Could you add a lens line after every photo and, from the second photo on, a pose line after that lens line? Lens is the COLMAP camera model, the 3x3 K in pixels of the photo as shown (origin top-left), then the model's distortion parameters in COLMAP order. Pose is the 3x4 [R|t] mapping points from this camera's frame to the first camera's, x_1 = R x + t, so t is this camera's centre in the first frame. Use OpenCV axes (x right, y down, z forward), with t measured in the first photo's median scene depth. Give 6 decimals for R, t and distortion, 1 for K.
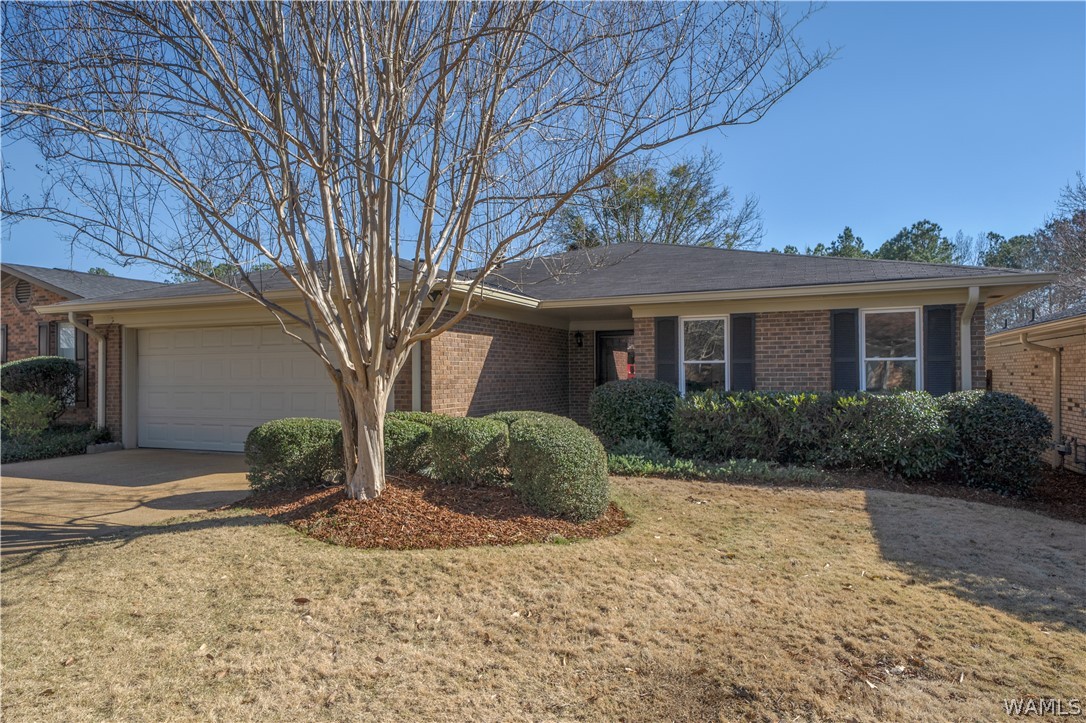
lens RADIAL K [[694.7, 0, 543.0], [0, 694.7, 361.5], [0, 0, 1]] dist [0.026486, 0.001397]
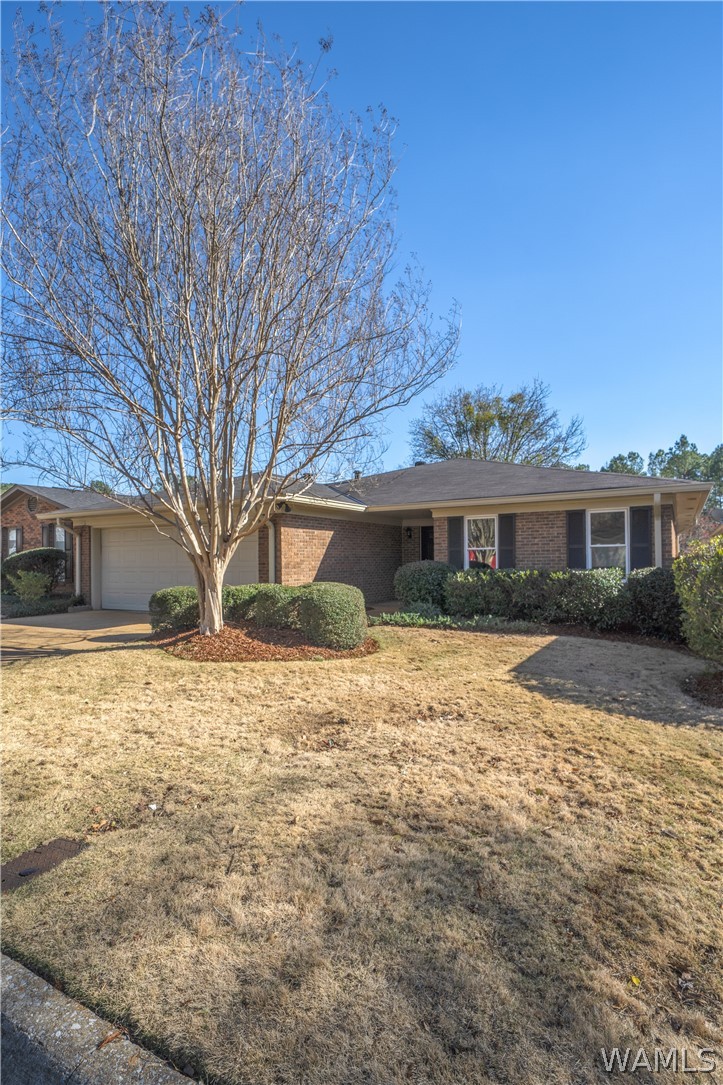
lens RADIAL K [[537.9, 0, 362.9], [0, 537.9, 557.1], [0, 0, 1]] dist [0.020521, -0.000011]
pose [[0.995085, -0.005215, -0.098884, 0.144518], [0.006649, 0.999877, 0.014173, 0.000999], [0.098798, -0.014761, 0.994998, -0.134933]]
